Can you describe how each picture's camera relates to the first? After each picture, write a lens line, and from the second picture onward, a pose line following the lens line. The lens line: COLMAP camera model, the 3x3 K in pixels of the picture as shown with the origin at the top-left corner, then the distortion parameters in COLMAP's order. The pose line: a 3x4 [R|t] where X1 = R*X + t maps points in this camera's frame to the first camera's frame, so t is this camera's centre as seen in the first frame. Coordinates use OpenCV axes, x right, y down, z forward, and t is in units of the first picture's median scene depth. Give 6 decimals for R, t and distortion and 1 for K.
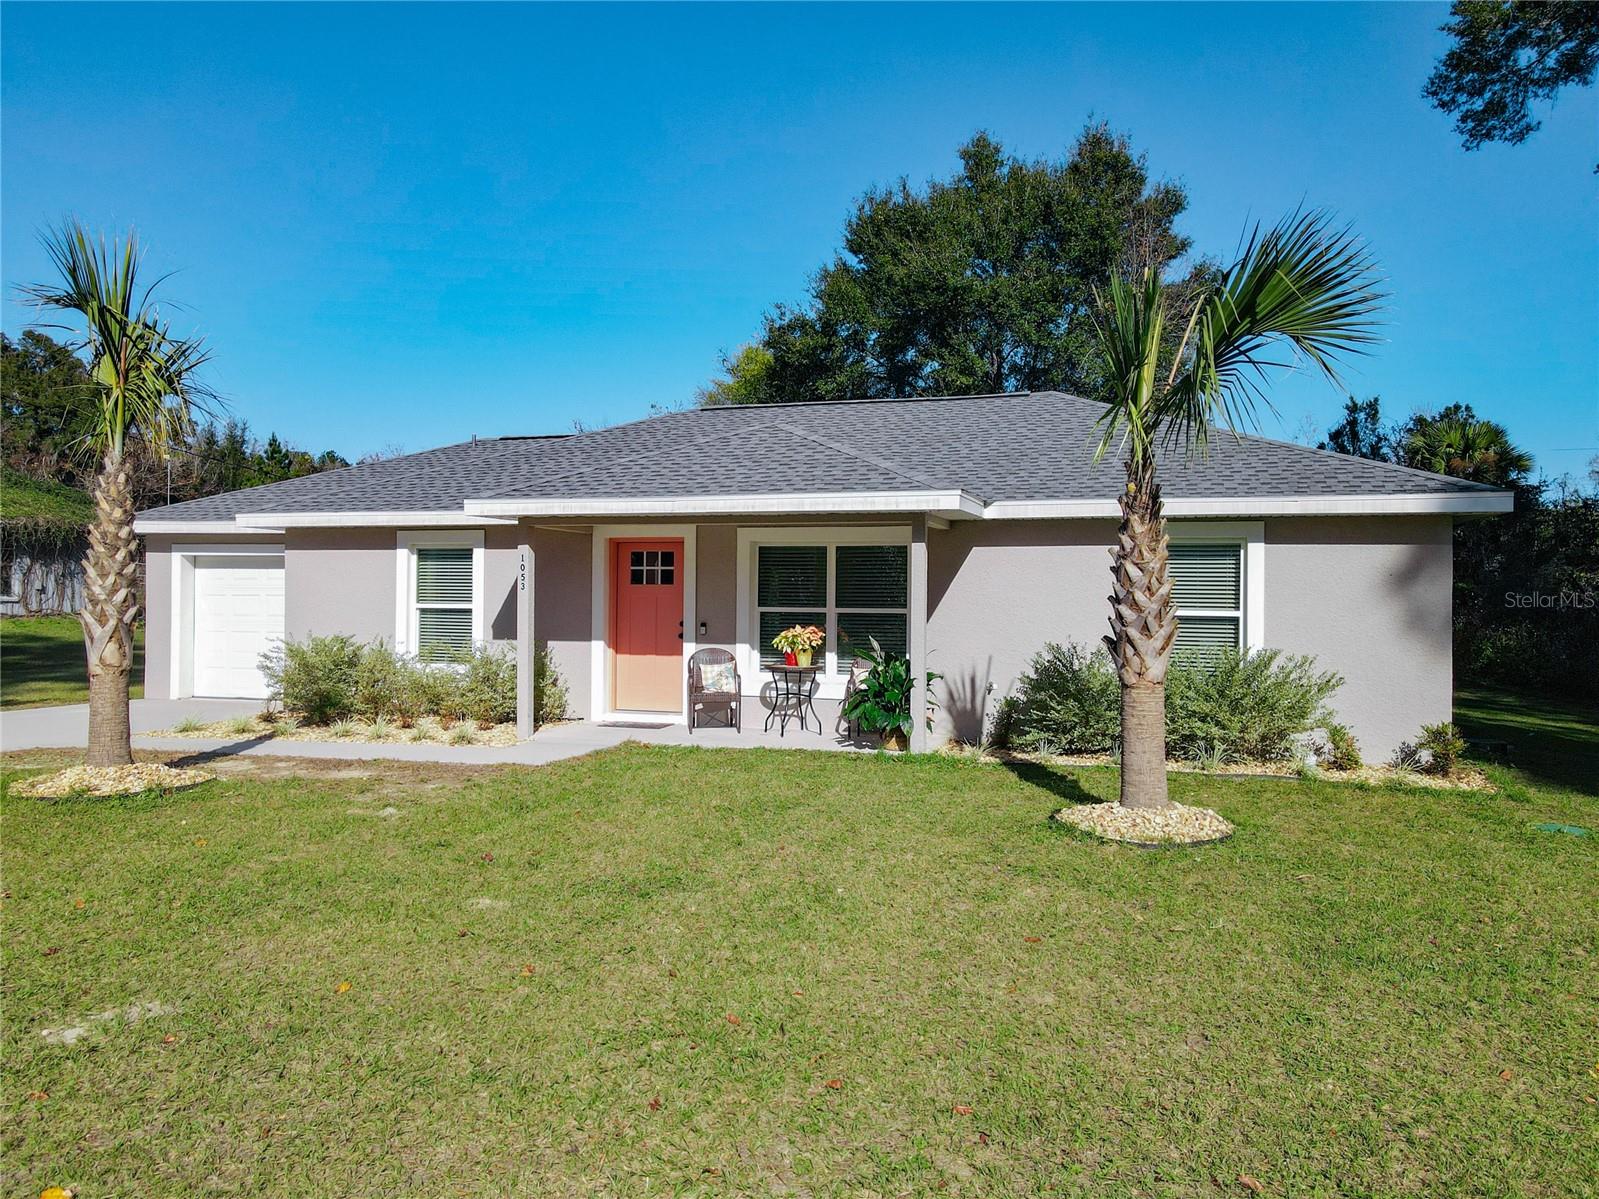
lens RADIAL K [[1201.9, 0, 799.5], [0, 1201.9, 599.5], [0, 0, 1]] dist [0.022877, 0.007467]
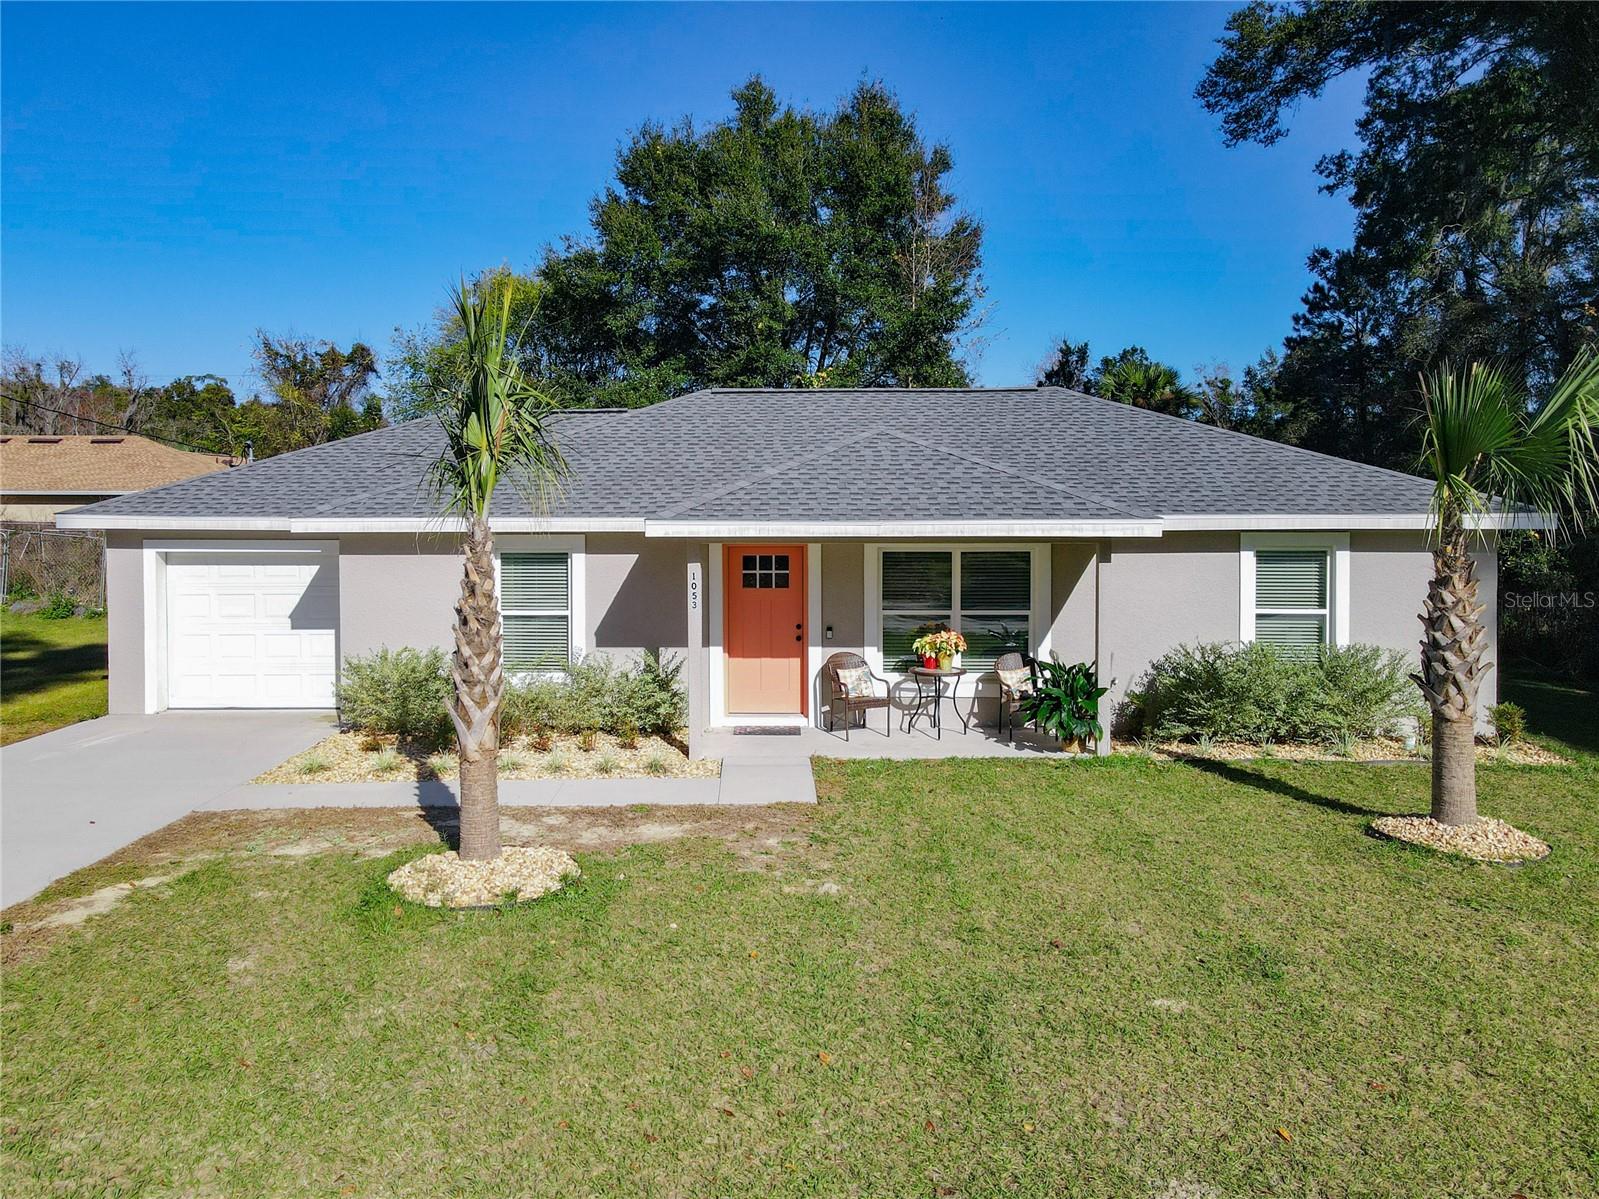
lens RADIAL K [[1187.4, 0, 763.3], [0, 1187.4, 529.1], [0, 0, 1]] dist [0.034310, 0.000398]
pose [[0.961946, -0.017569, 0.272673, -0.407236], [0.010890, 0.999603, 0.025986, -0.090452], [-0.273021, -0.022028, 0.961756, 0.044008]]
